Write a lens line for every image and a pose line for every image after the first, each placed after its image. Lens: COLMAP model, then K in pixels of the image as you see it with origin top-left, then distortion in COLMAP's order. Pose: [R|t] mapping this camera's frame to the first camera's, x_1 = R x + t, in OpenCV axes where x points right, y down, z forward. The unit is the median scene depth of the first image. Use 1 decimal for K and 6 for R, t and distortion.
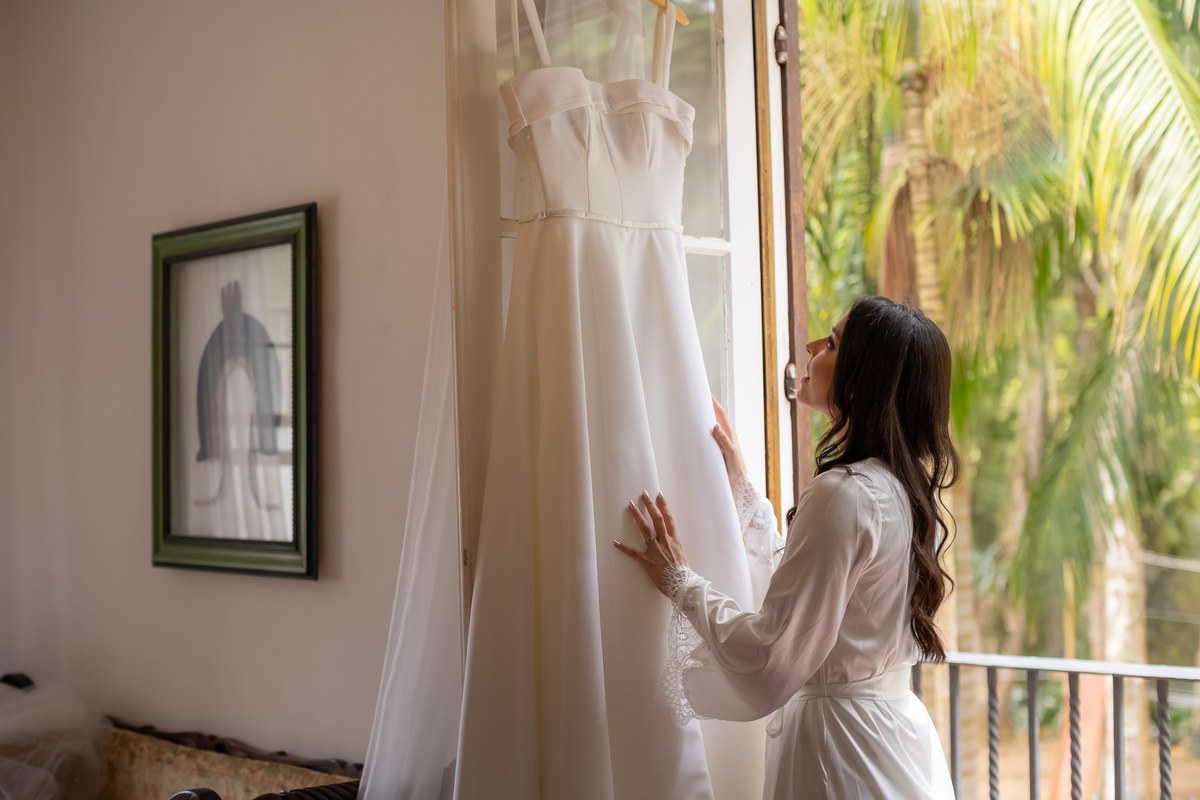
lens RADIAL K [[1713.5, 0, 600.0], [0, 1713.5, 400.0], [0, 0, 1]] dist [-0.152884, 0.166570]
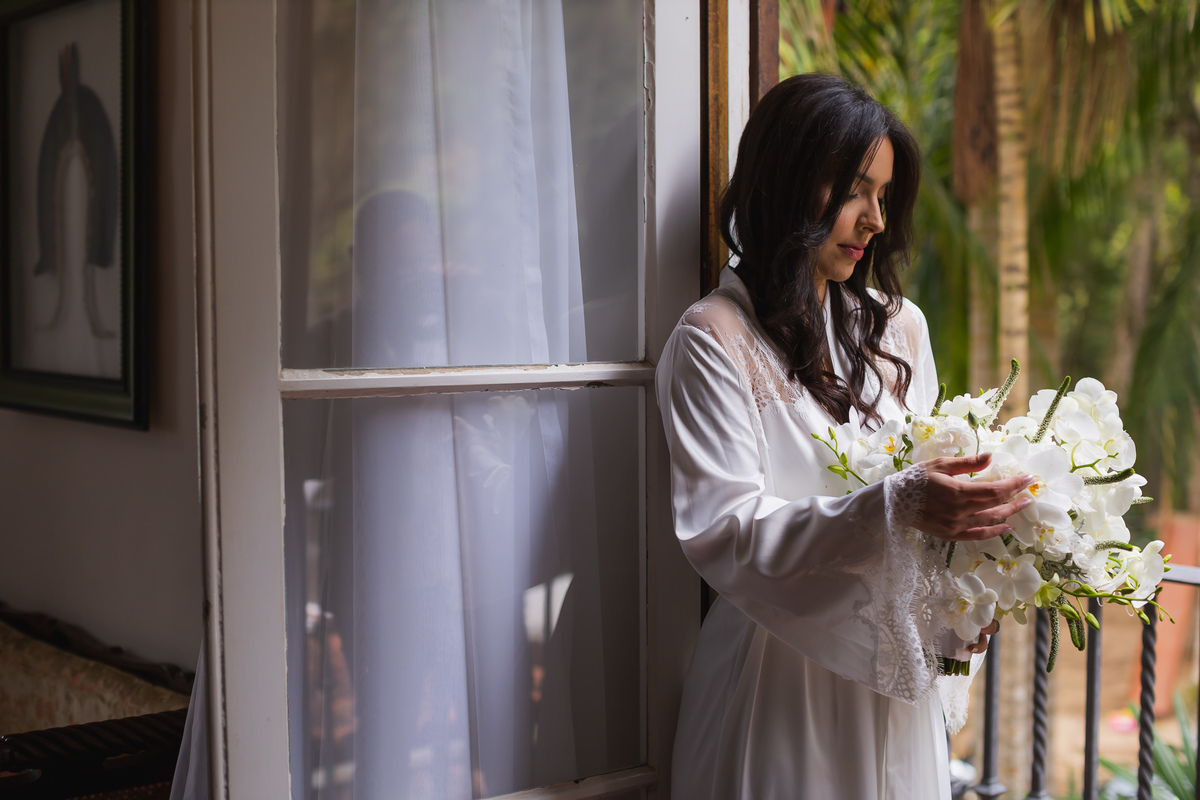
lens RADIAL K [[1713.5, 0, 600.0], [0, 1713.5, 400.0], [0, 0, 1]] dist [-0.152884, 0.166570]
pose [[0.998138, 0.022151, -0.056832, 0.074239], [-0.016544, 0.995118, 0.097294, 0.013613], [0.058710, -0.096173, 0.993632, 0.240484]]
